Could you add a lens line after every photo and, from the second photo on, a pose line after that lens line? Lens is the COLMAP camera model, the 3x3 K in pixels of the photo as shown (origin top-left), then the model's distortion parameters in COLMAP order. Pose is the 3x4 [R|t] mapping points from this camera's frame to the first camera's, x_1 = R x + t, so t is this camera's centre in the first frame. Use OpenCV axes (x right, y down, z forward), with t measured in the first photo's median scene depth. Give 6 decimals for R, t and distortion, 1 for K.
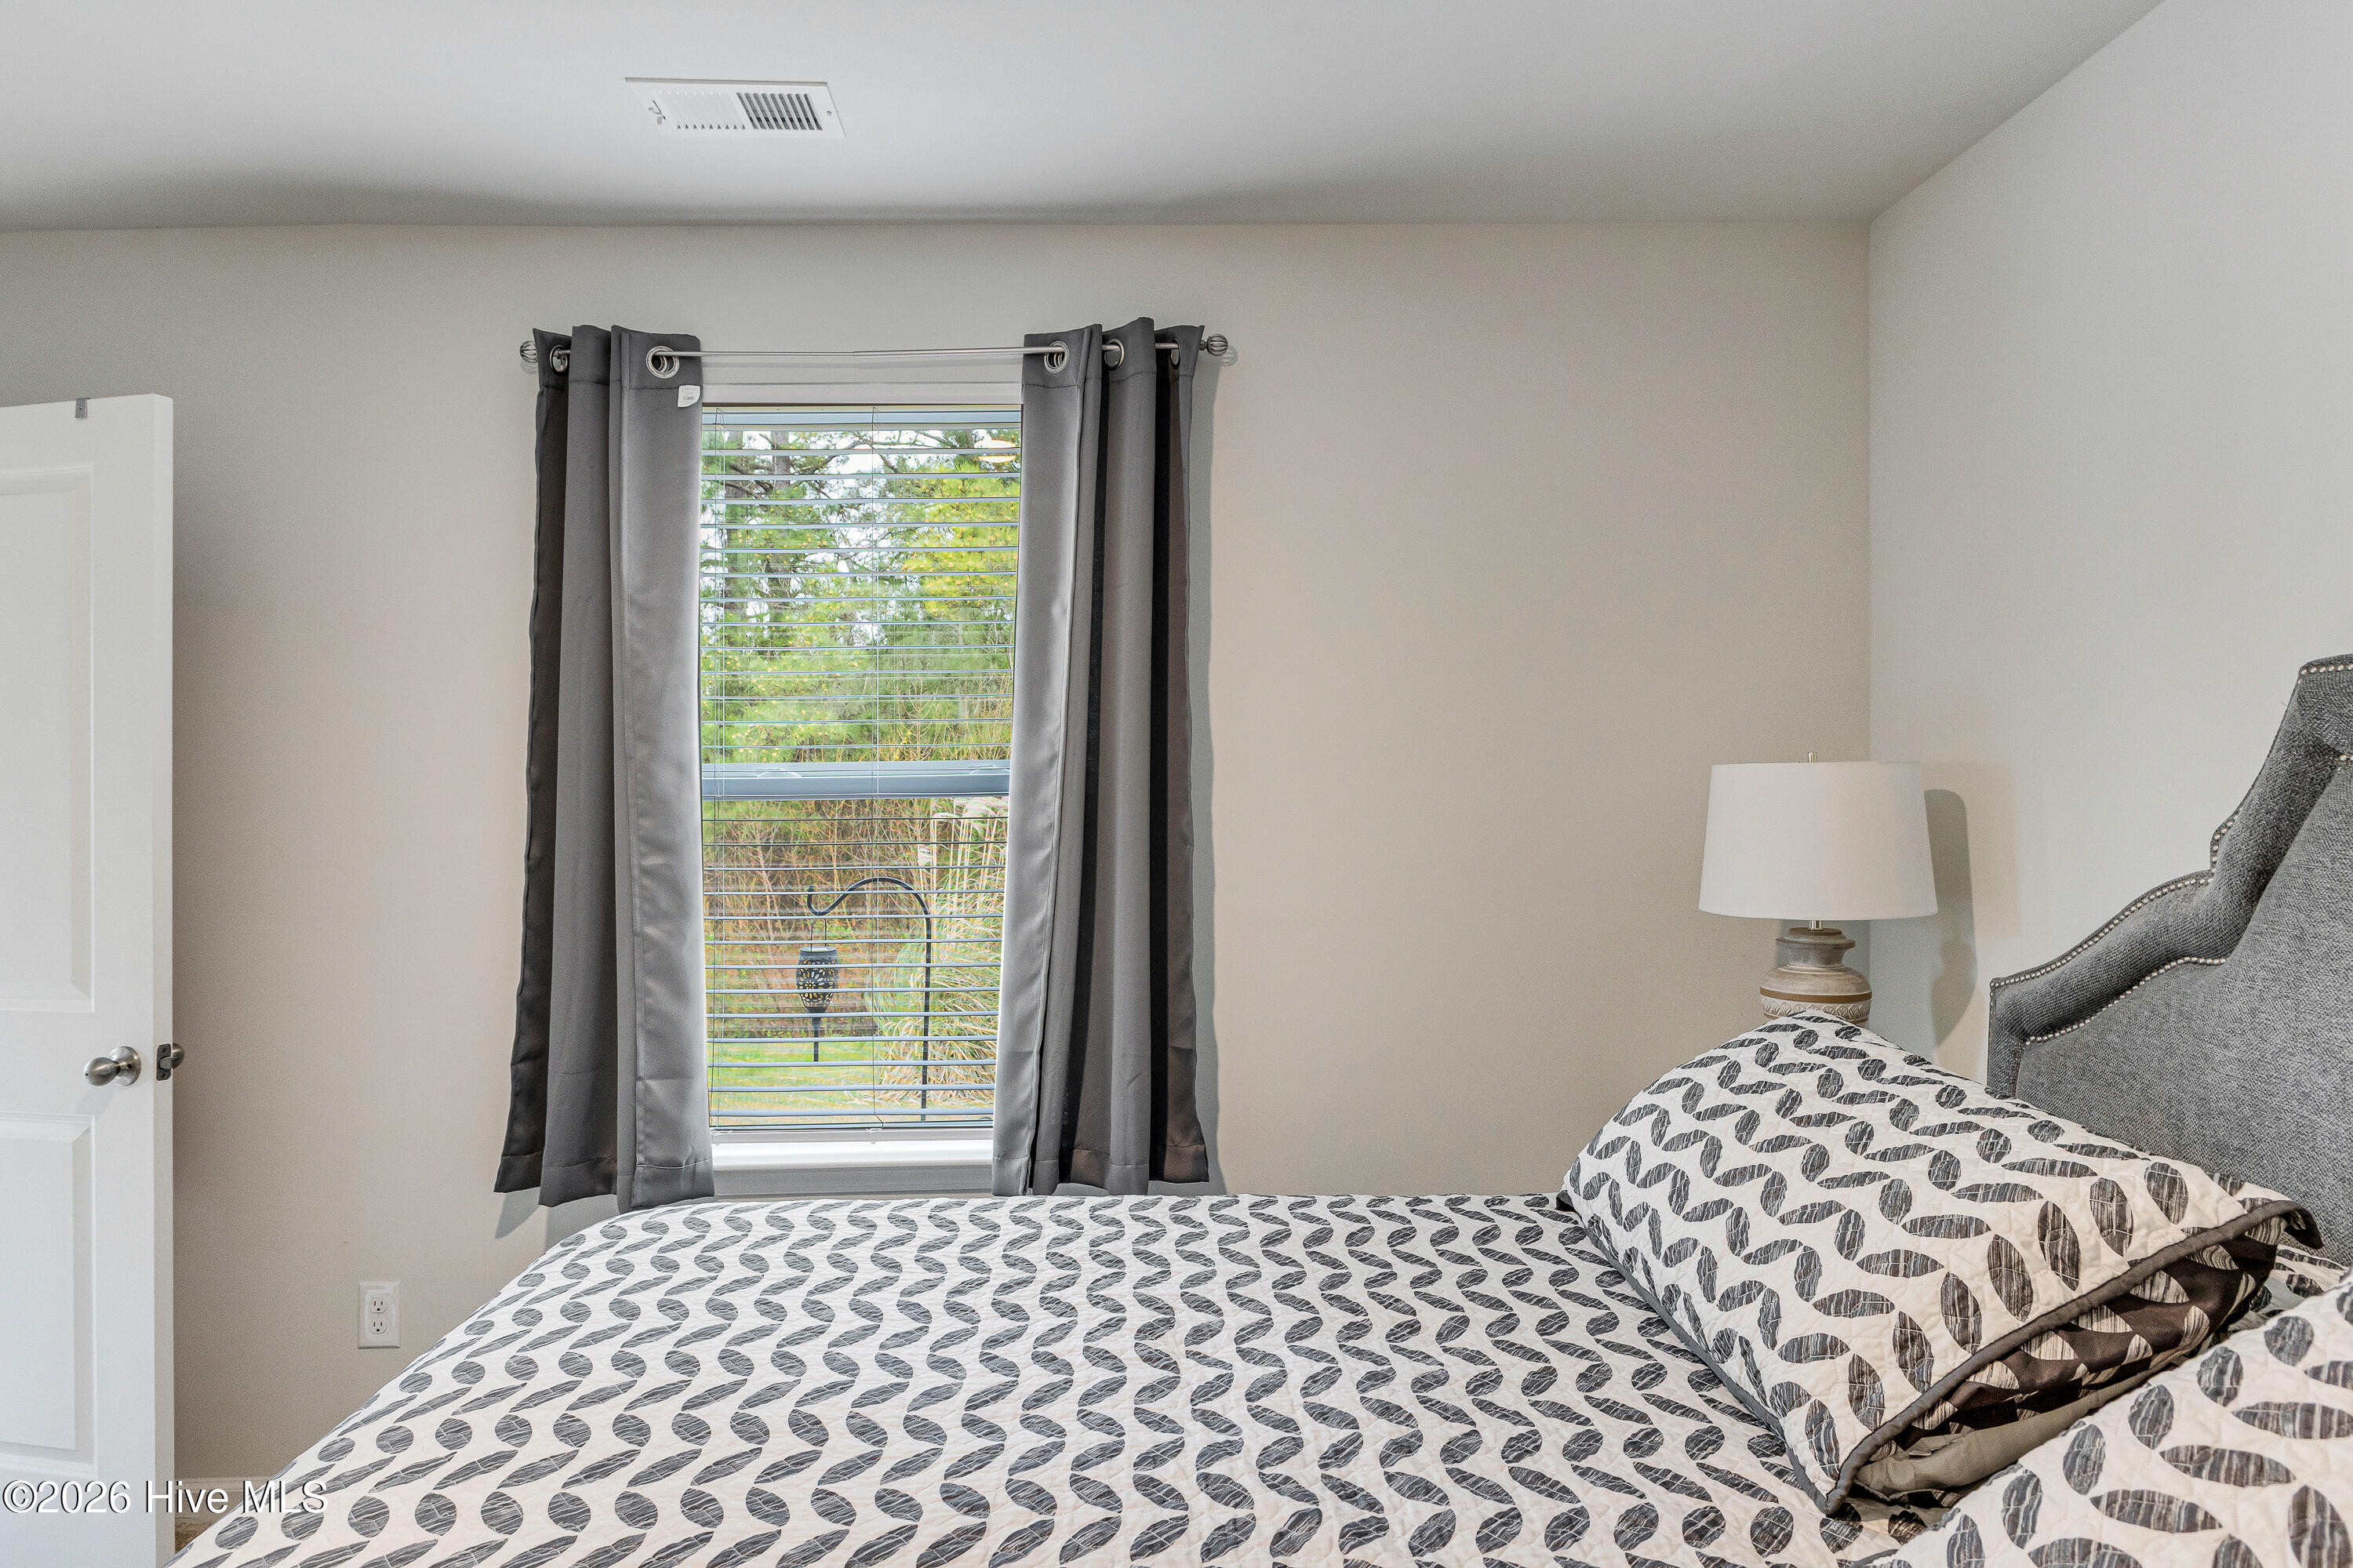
lens RADIAL K [[1501.6, 0, 1176.0], [0, 1501.6, 775.3], [0, 0, 1]] dist [0.001725, -0.001751]
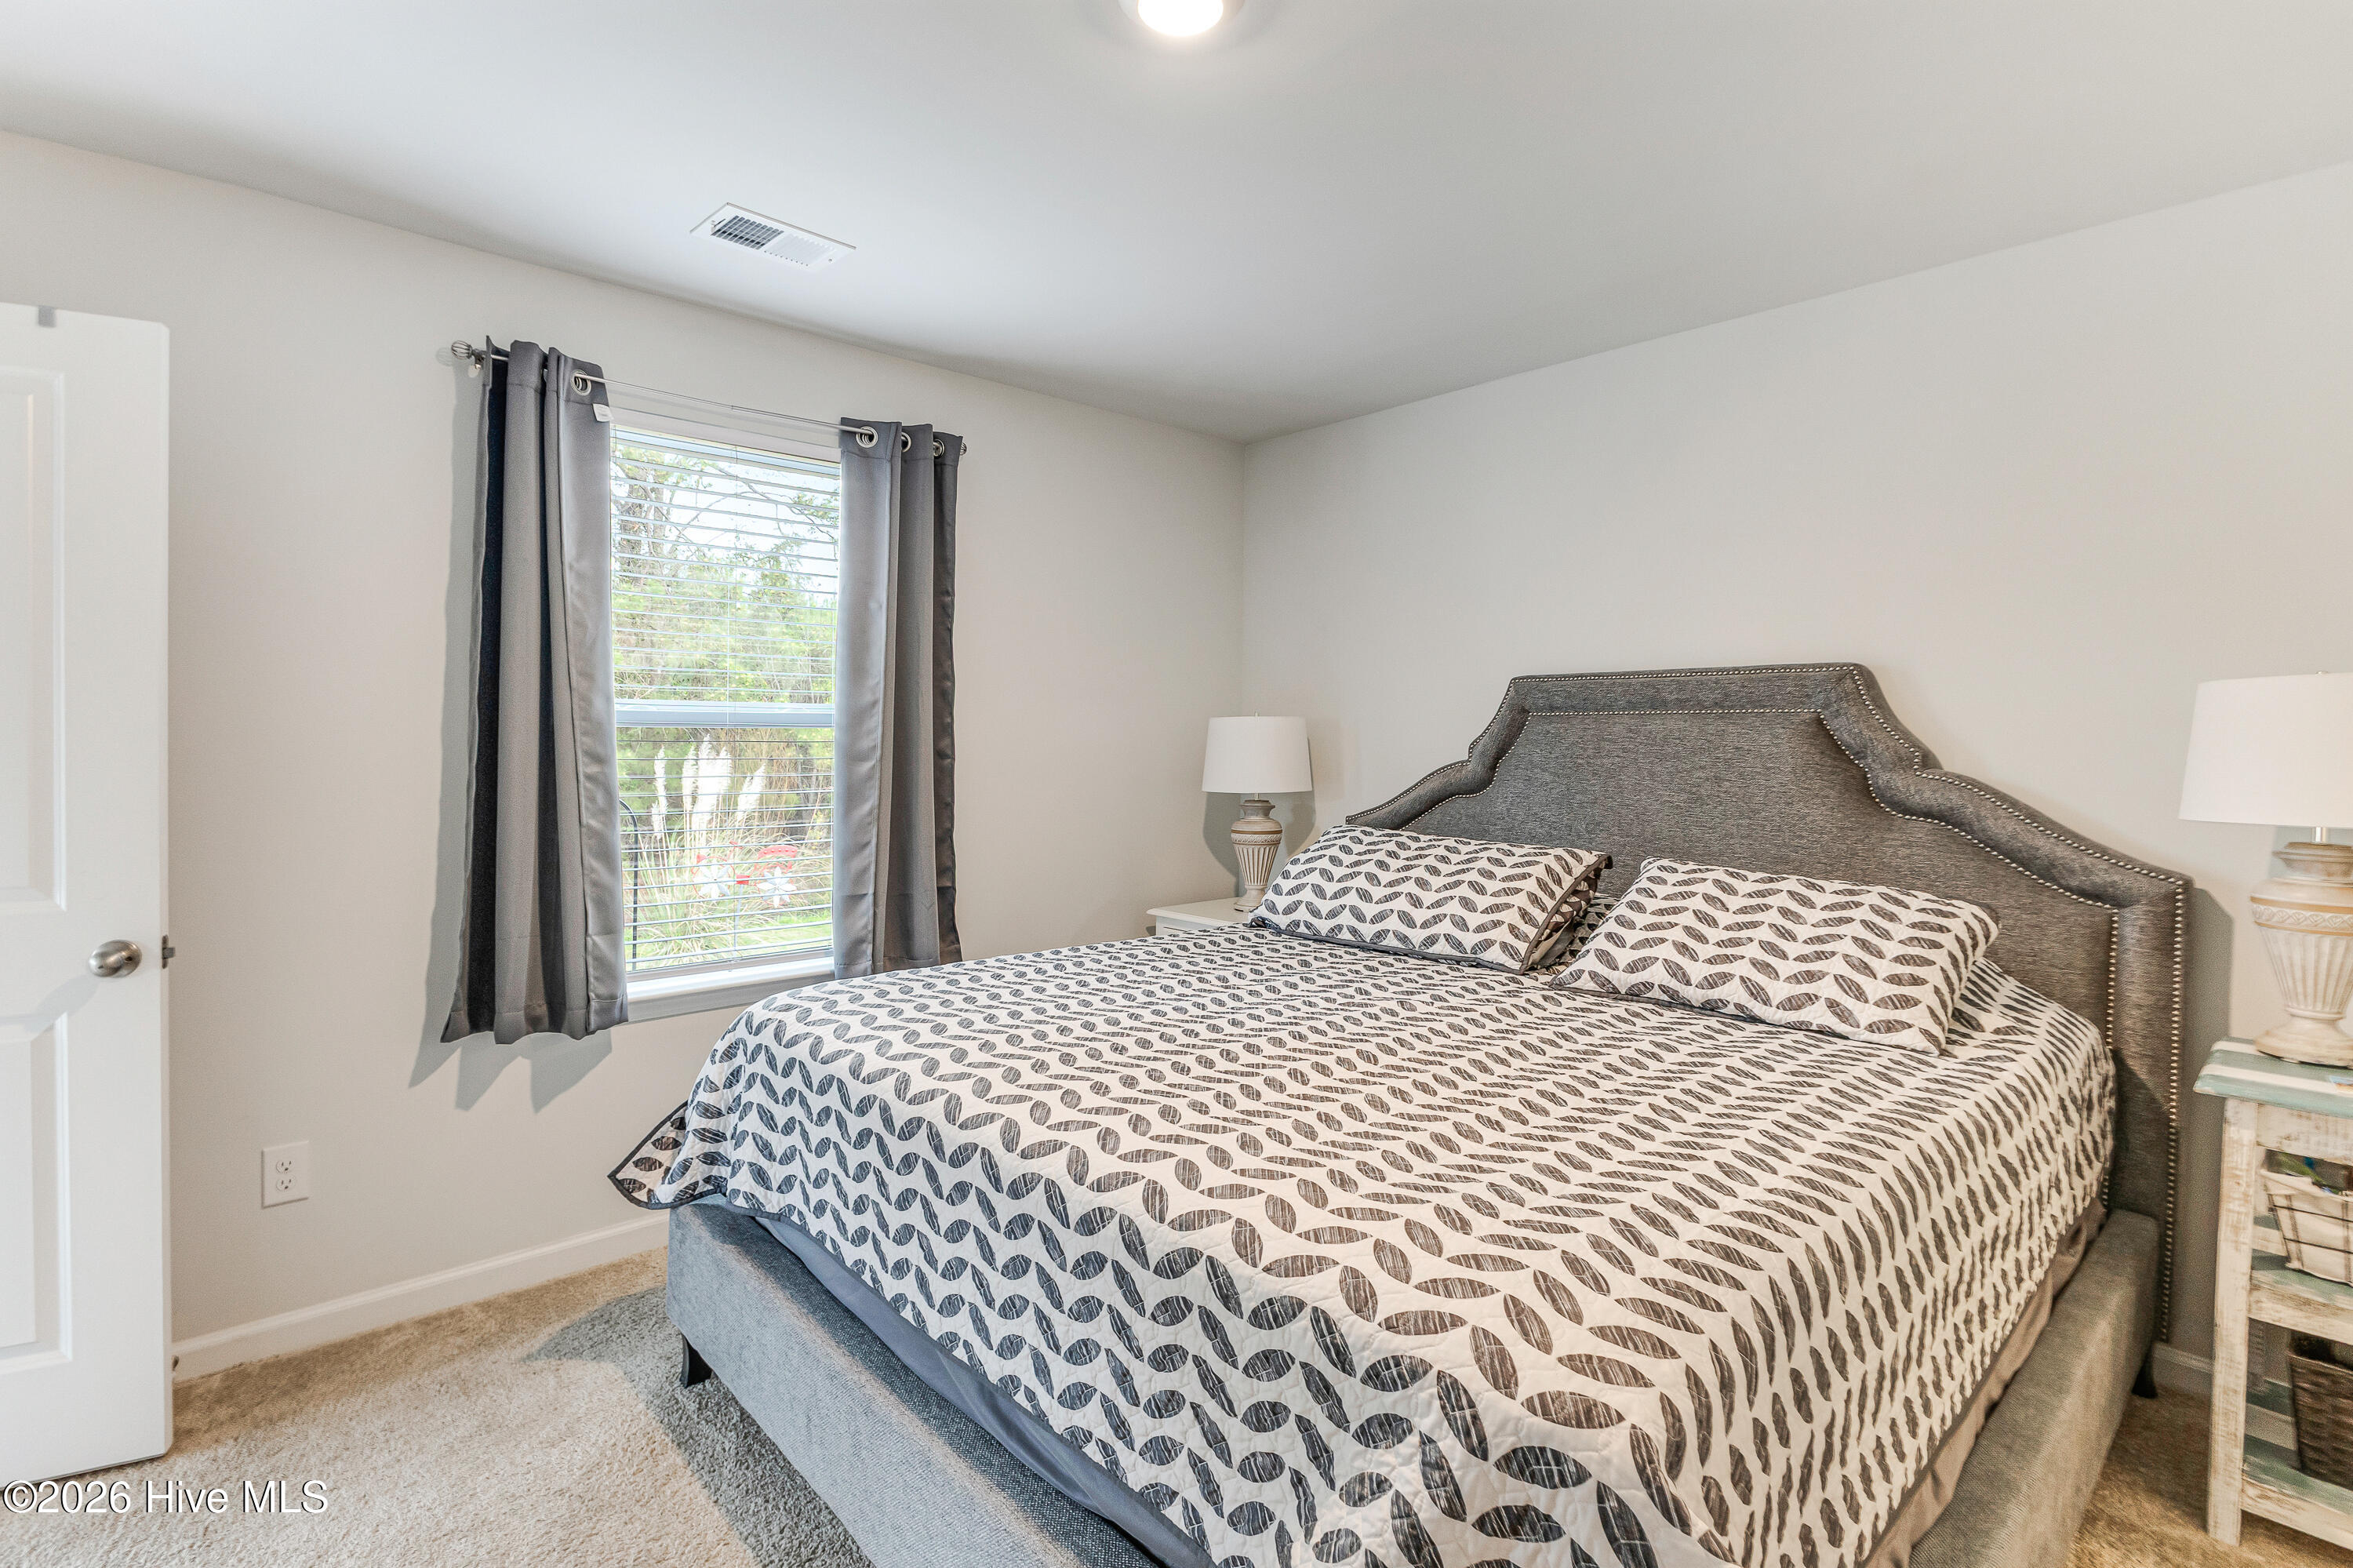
lens RADIAL K [[1083.2, 0, 1176.2], [0, 1083.2, 782.8], [0, 0, 1]] dist [0.001823, 0.000336]
pose [[0.771787, -0.010654, 0.635791, -0.557210], [-0.007750, 0.999628, 0.026158, 0.040132], [-0.635834, -0.025116, 0.771417, -0.049477]]
